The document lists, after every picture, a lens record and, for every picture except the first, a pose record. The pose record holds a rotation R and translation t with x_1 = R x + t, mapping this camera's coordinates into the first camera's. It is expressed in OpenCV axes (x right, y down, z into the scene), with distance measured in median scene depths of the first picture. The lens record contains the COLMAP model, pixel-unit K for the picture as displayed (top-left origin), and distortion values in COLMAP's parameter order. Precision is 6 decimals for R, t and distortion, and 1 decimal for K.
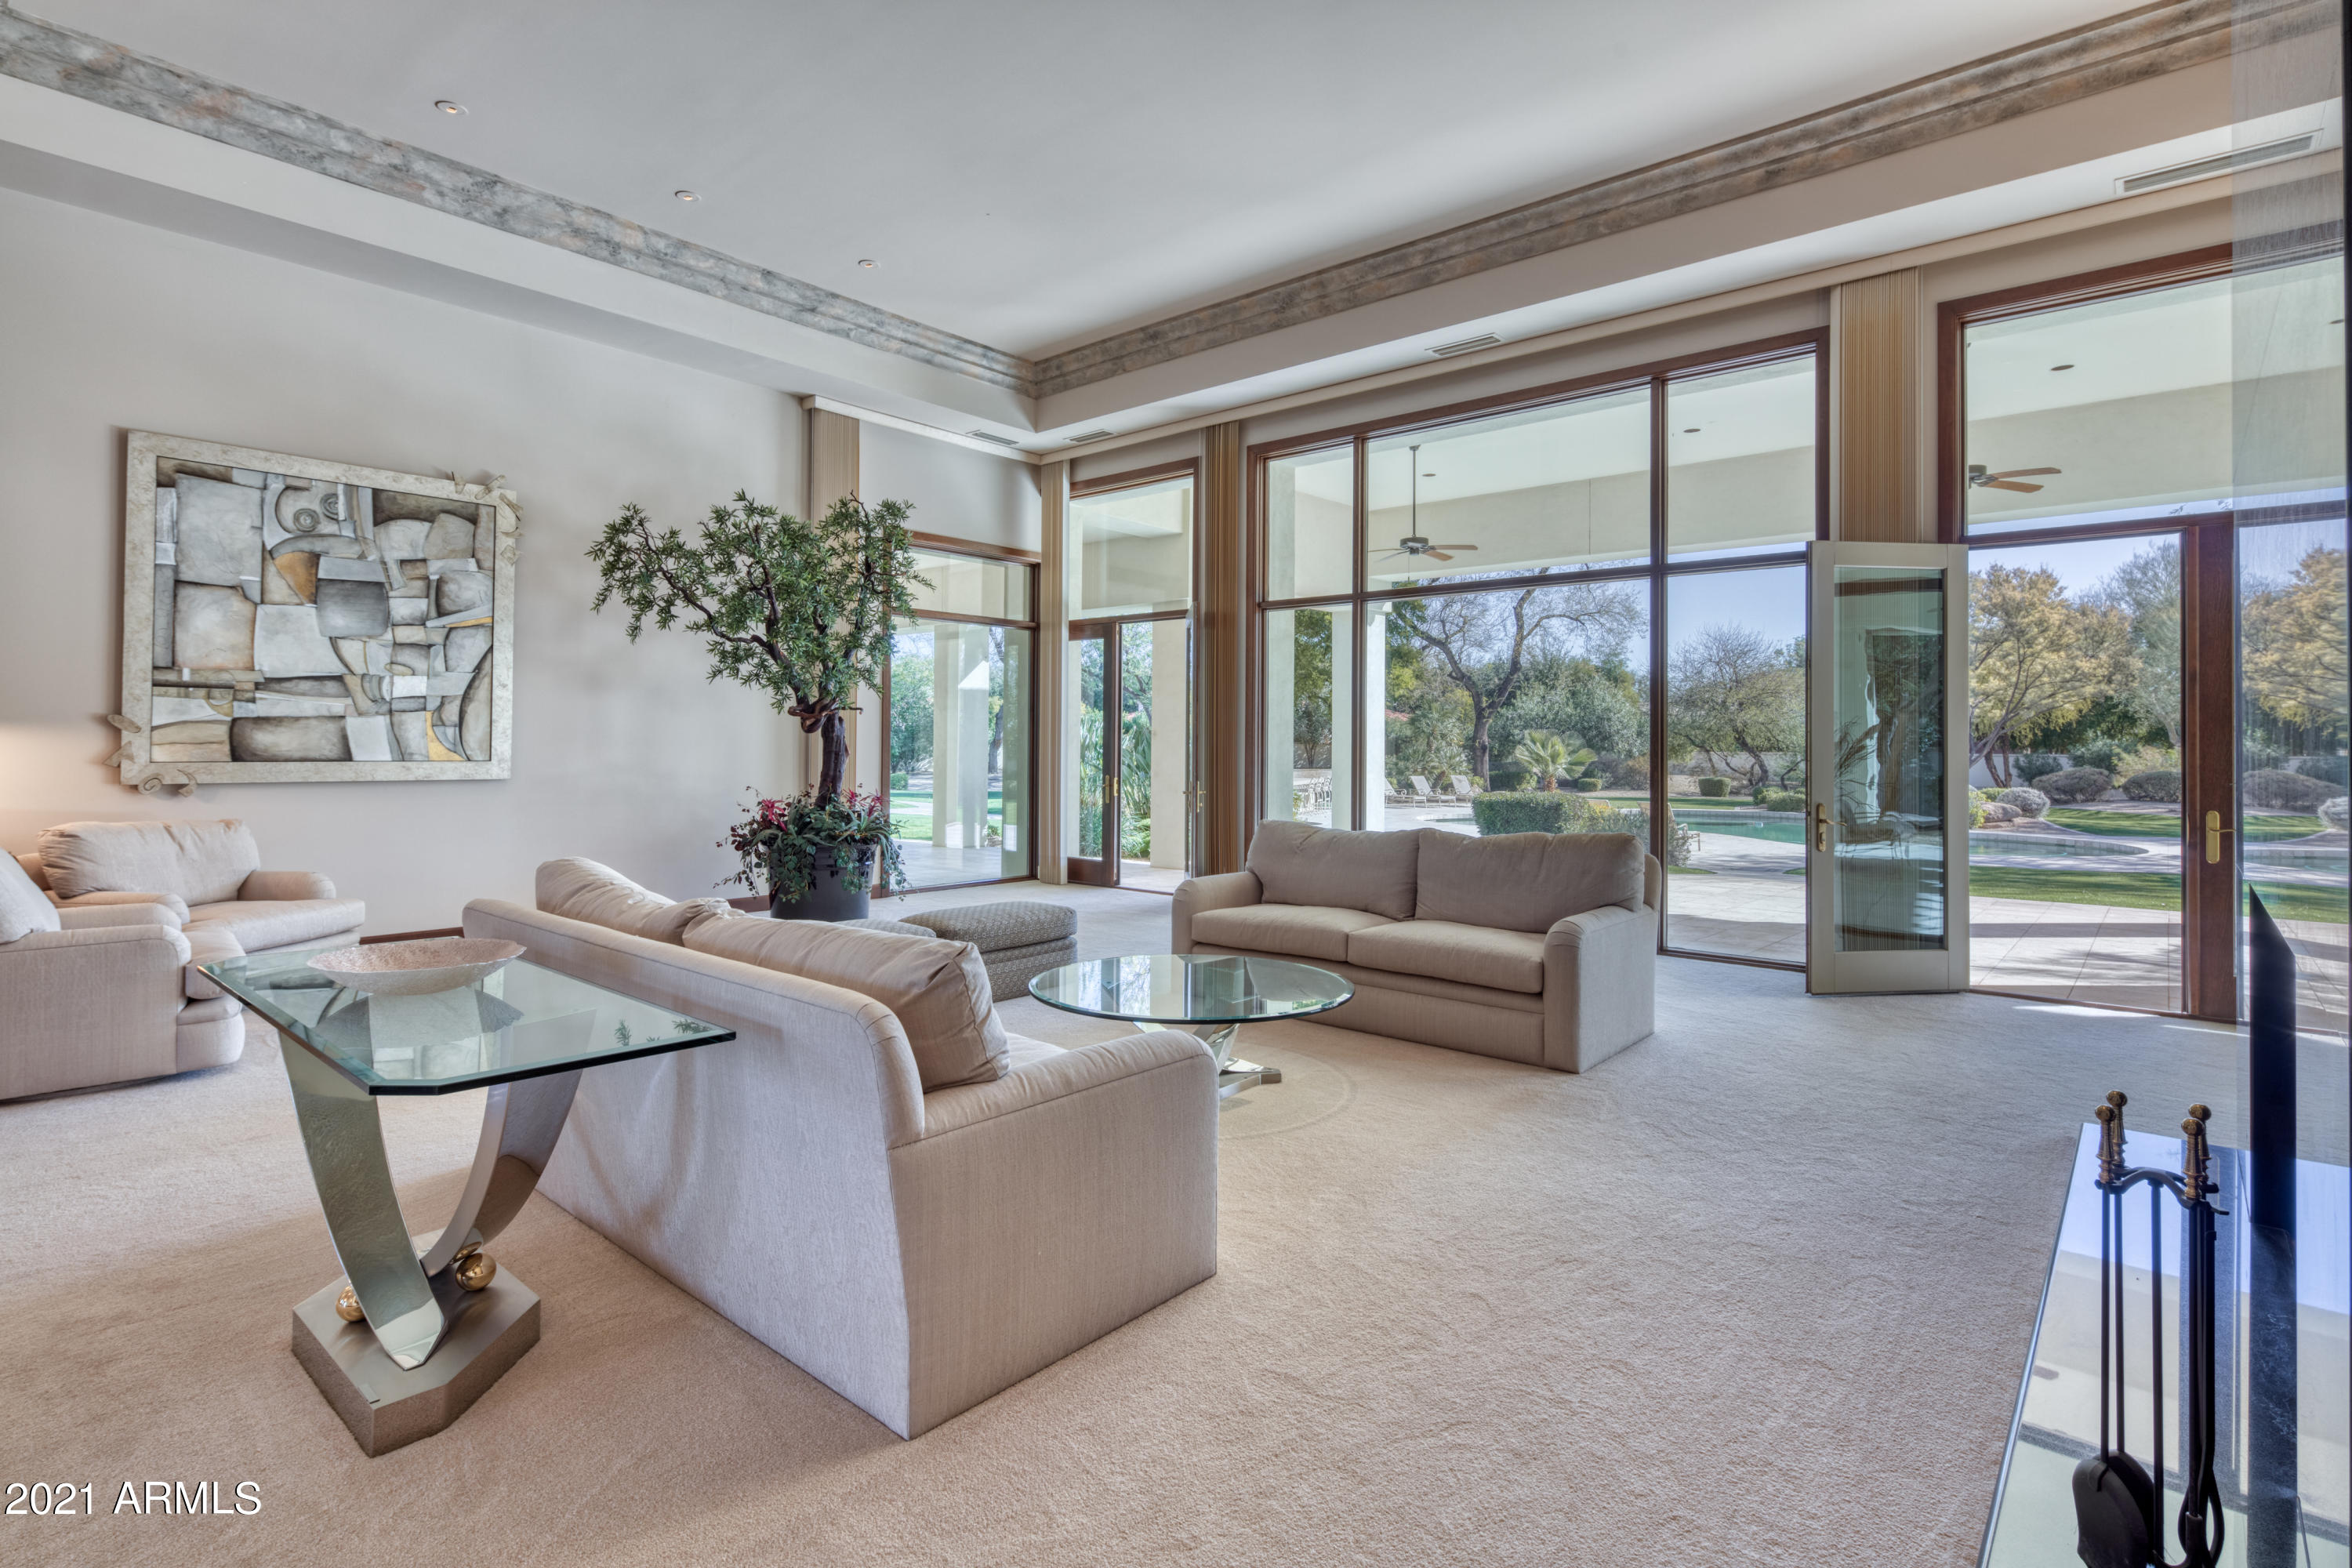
lens RADIAL K [[1140.6, 0, 1175.4], [0, 1140.6, 750.0], [0, 0, 1]] dist [-0.000439, 0.000149]
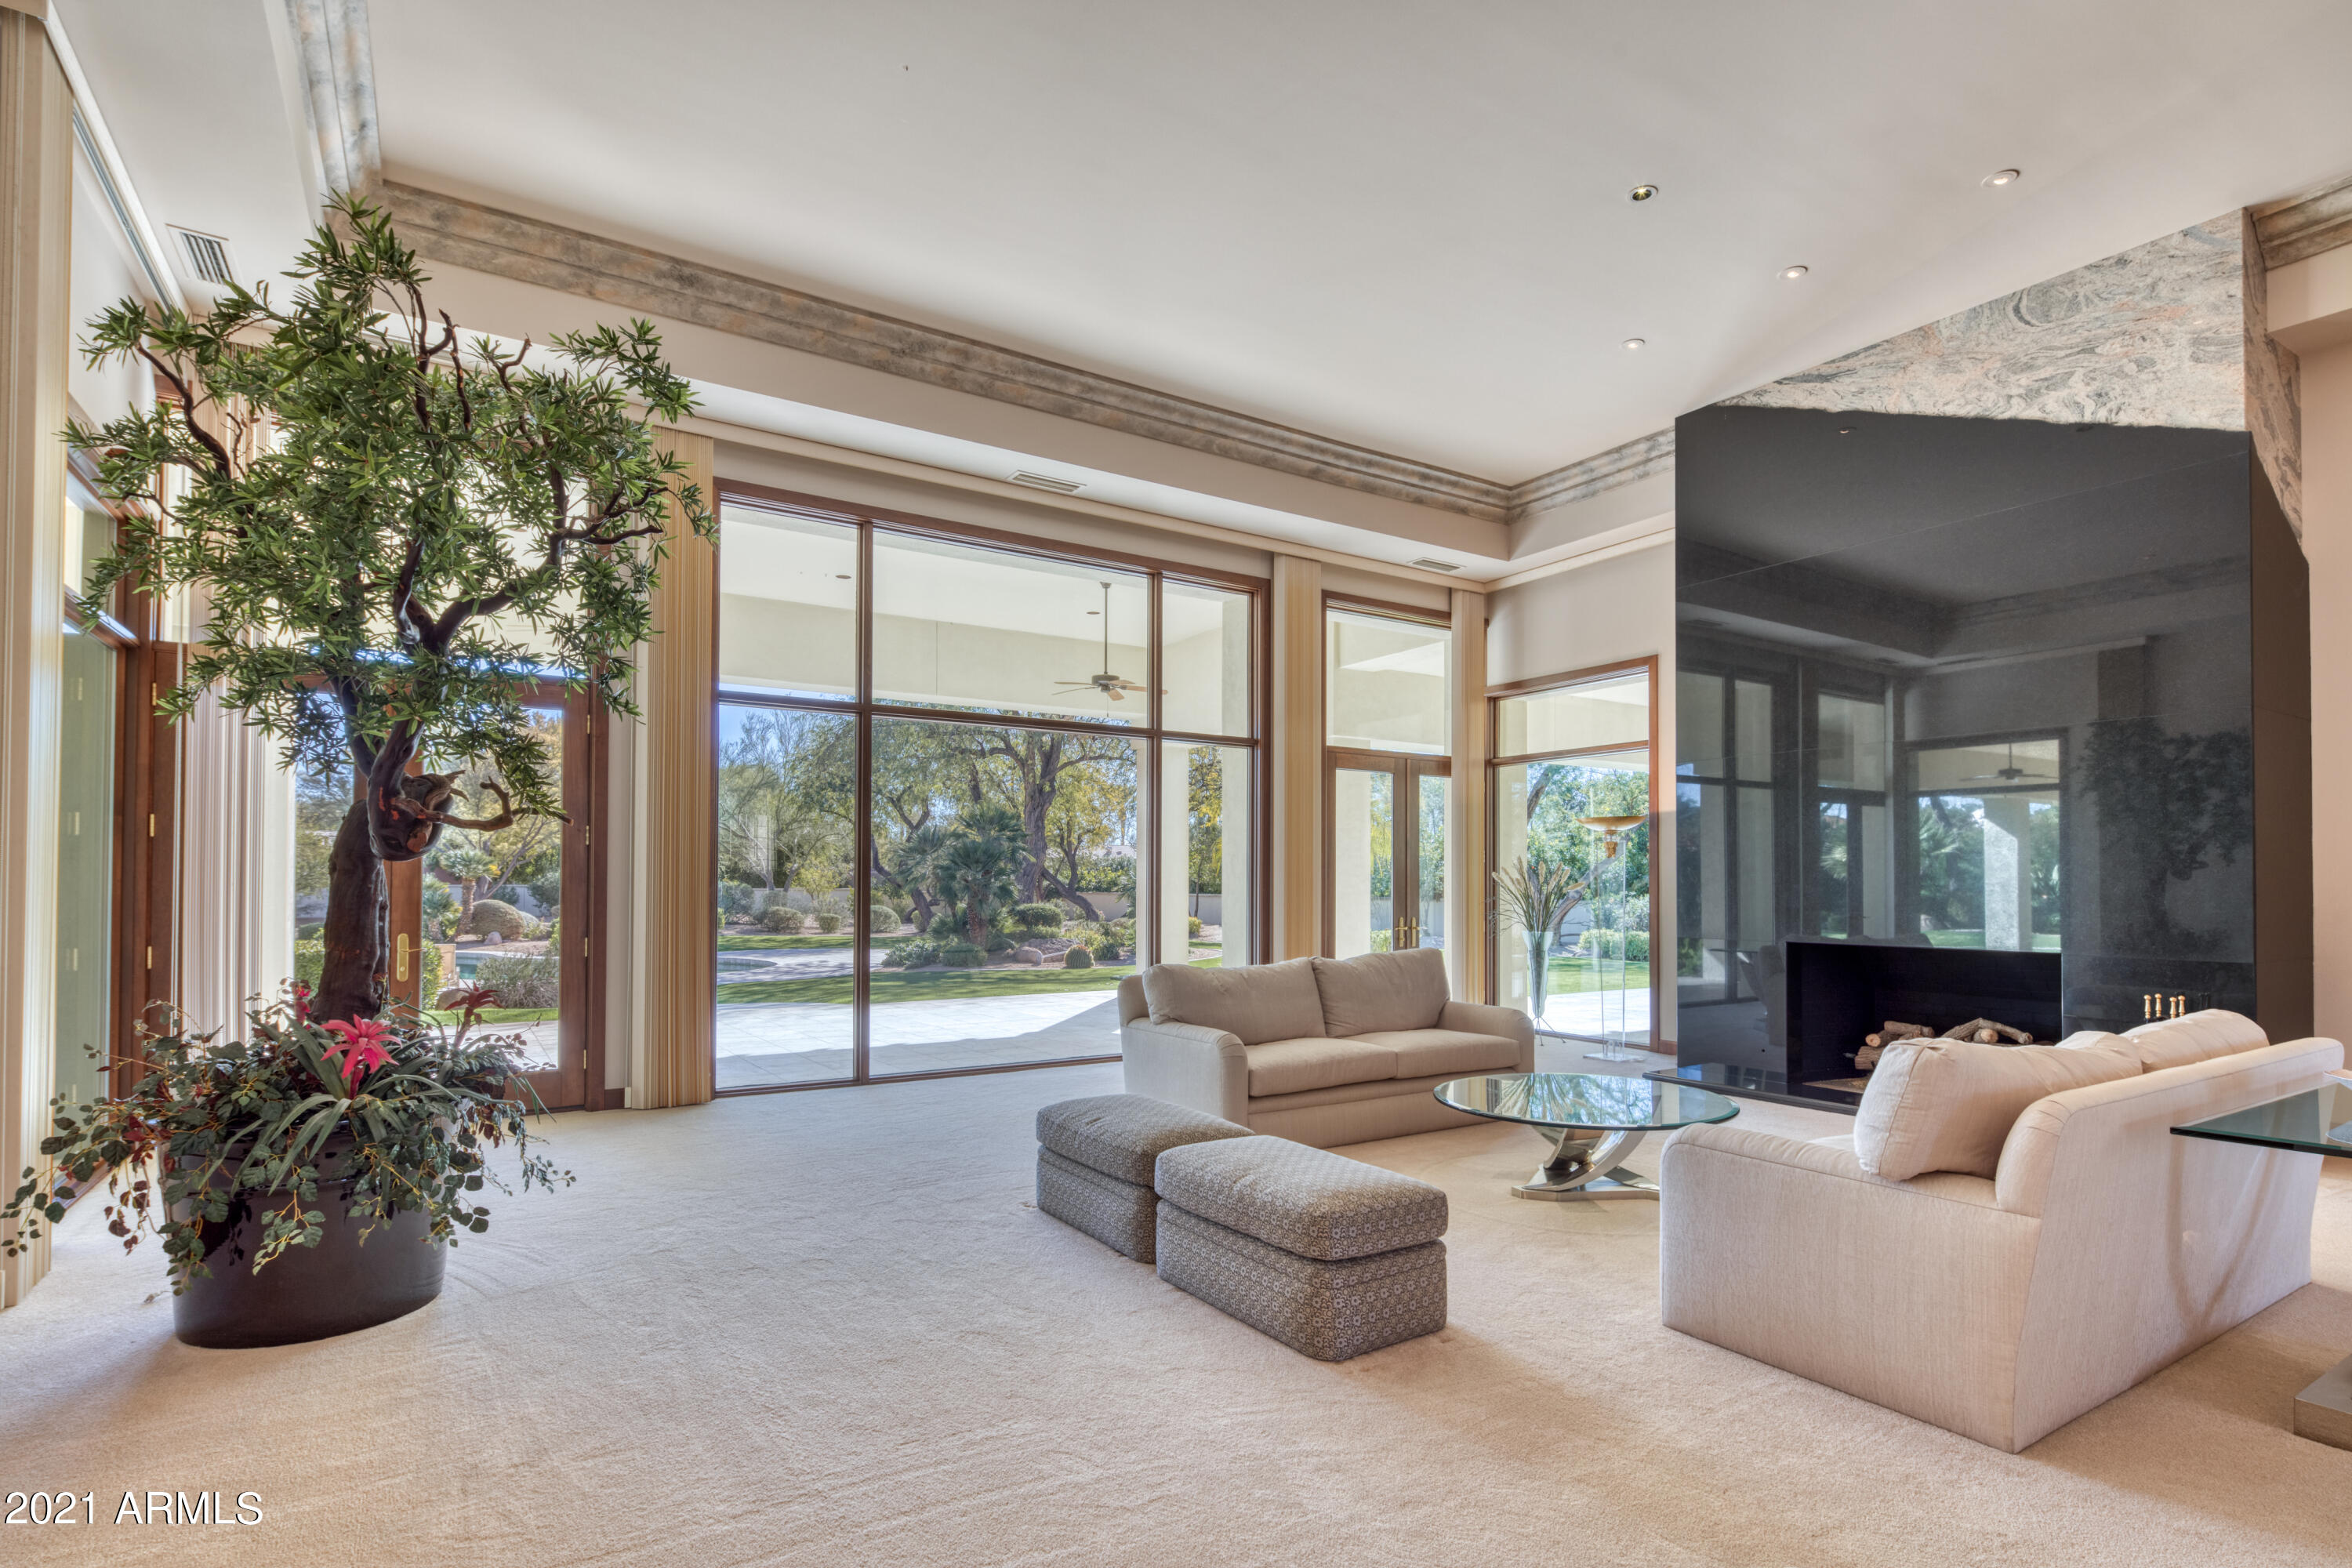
lens RADIAL K [[1130.0, 0, 1176.9], [0, 1130.0, 878.2], [0, 0, 1]] dist [0.001379, 0.000105]
pose [[0.274600, -0.011655, 0.961488, -0.717810], [0.004605, 0.999931, 0.010806, -0.016775], [-0.961548, 0.001460, 0.274635, 0.653264]]
